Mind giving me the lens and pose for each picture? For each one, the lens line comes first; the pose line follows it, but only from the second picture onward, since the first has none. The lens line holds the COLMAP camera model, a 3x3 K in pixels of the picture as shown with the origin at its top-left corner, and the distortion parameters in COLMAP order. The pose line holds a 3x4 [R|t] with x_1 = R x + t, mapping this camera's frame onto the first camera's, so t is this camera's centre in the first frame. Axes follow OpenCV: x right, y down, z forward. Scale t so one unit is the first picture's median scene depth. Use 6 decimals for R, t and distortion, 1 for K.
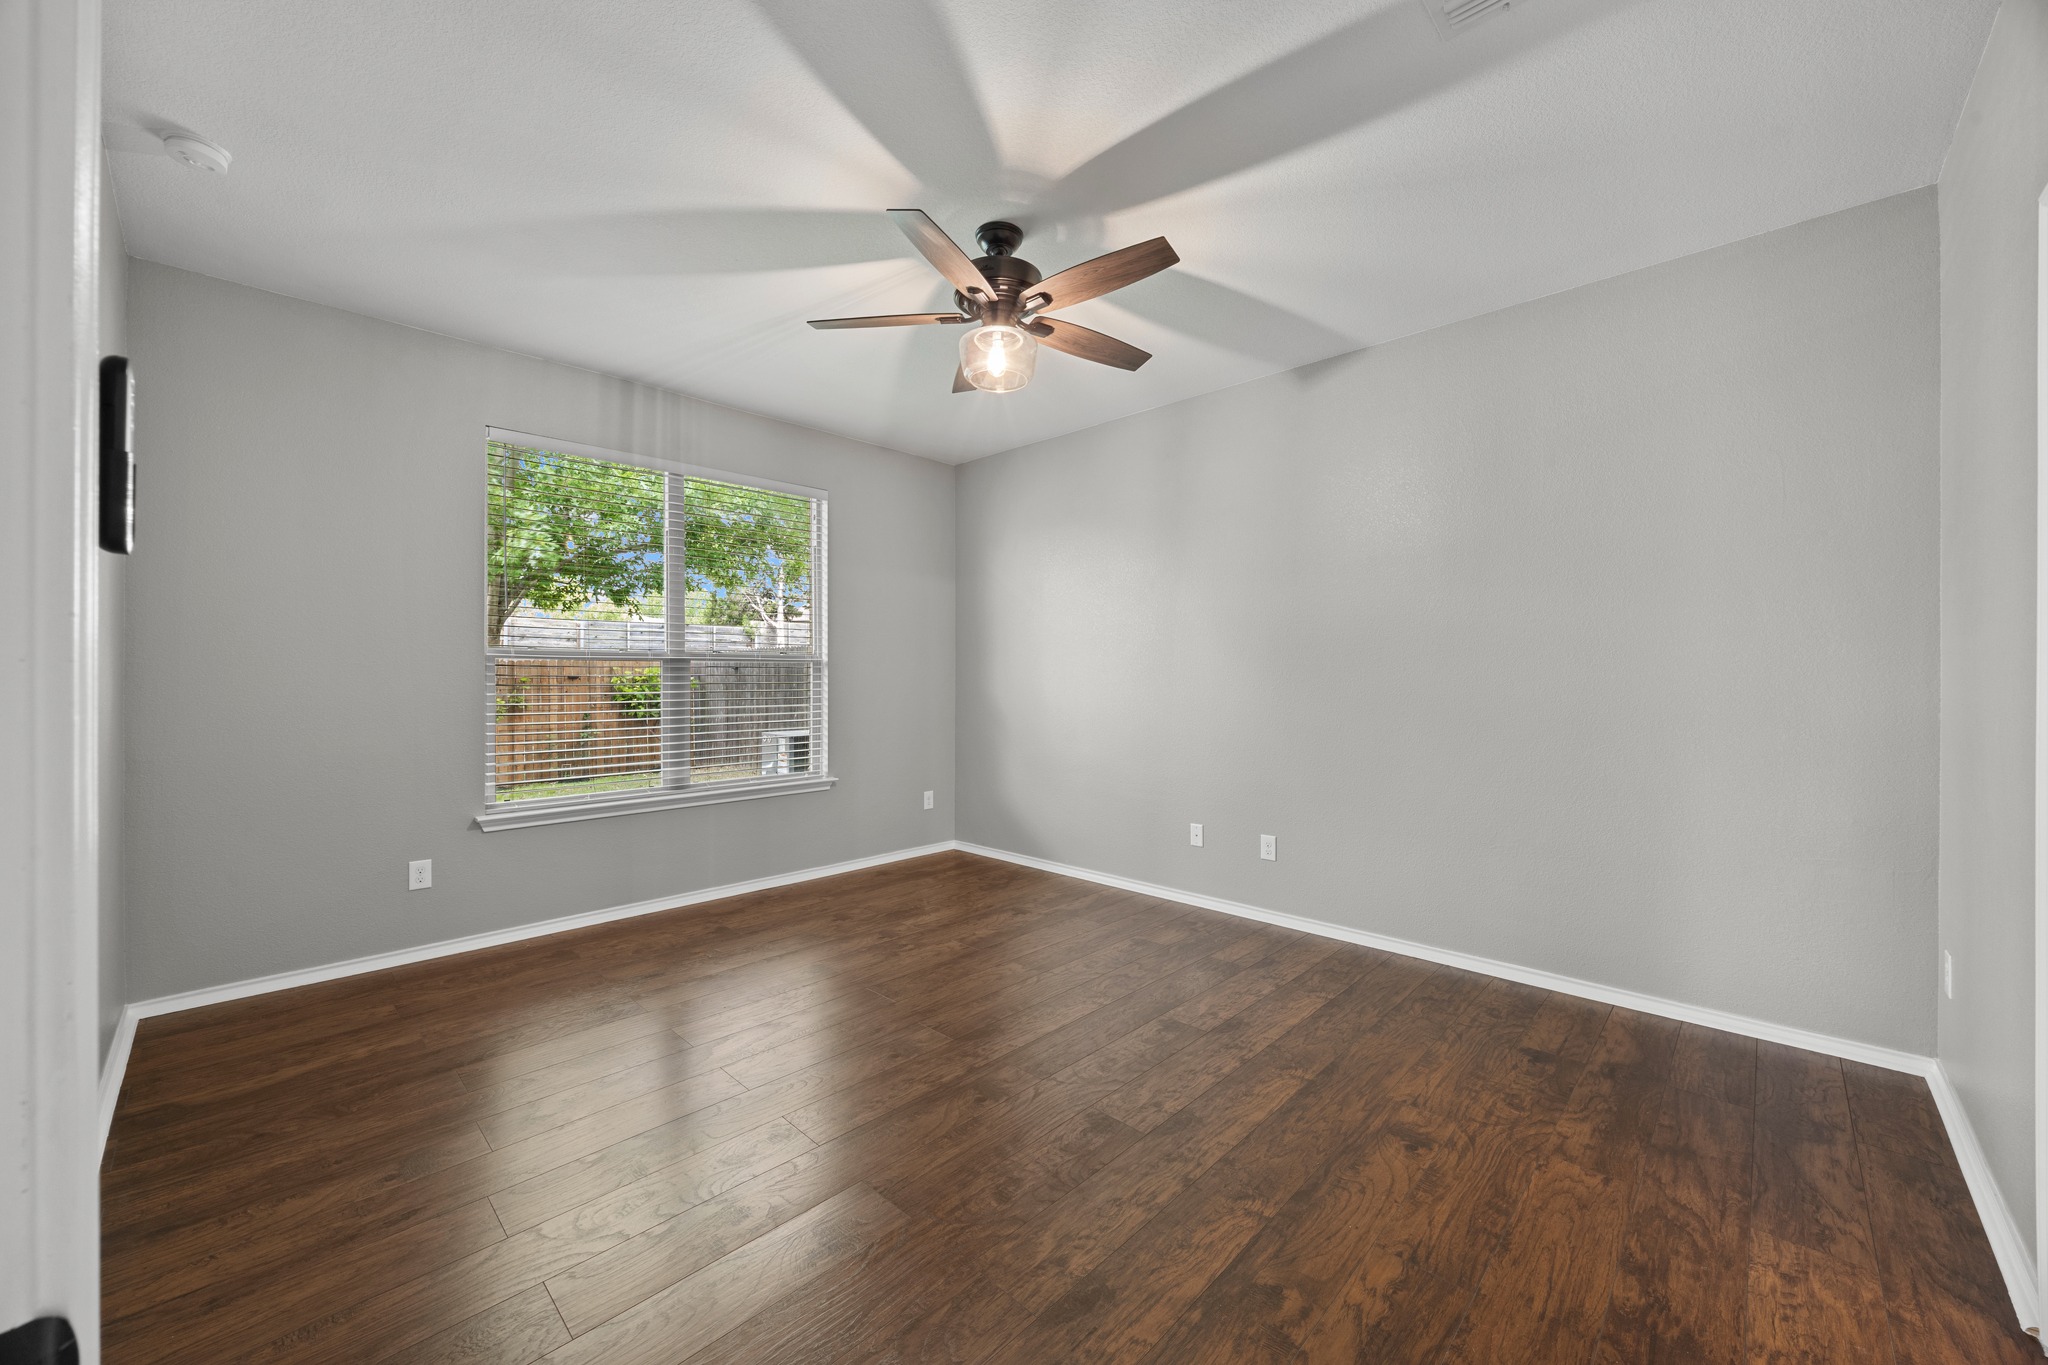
lens RADIAL K [[773.1, 0, 1016.5], [0, 773.1, 679.8], [0, 0, 1]] dist [-0.002861, 0.000118]
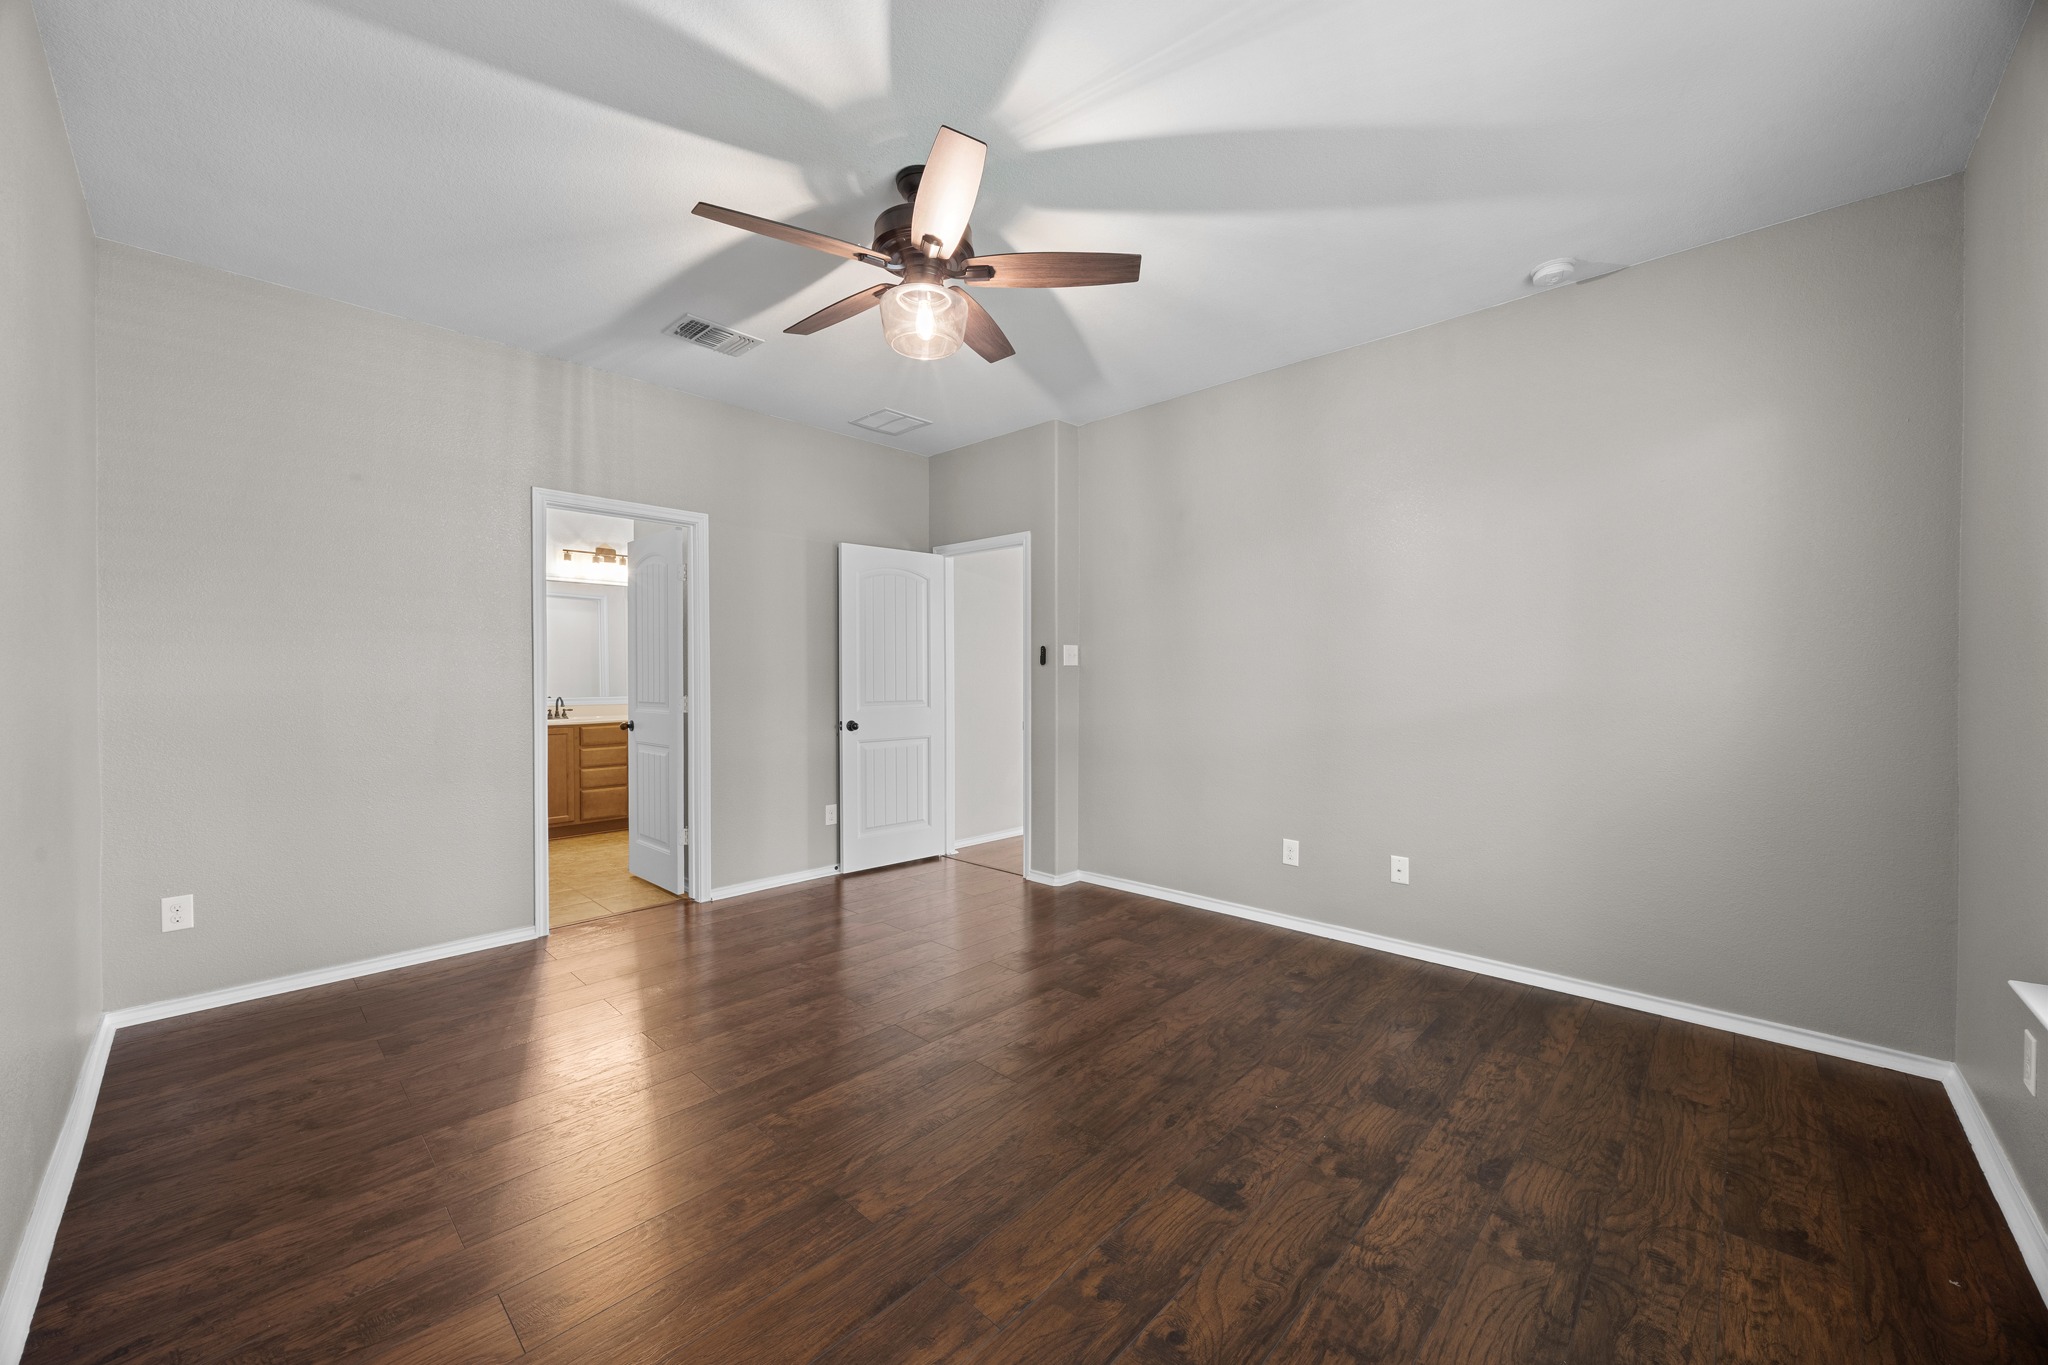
lens RADIAL K [[771.6, 0, 1017.6], [0, 771.6, 679.3], [0, 0, 1]] dist [-0.005144, 0.000010]
pose [[-0.999965, -0.001585, -0.008180, -0.122589], [-0.001607, 0.999995, 0.002690, -0.001678], [0.008176, 0.002703, -0.999963, 1.902342]]
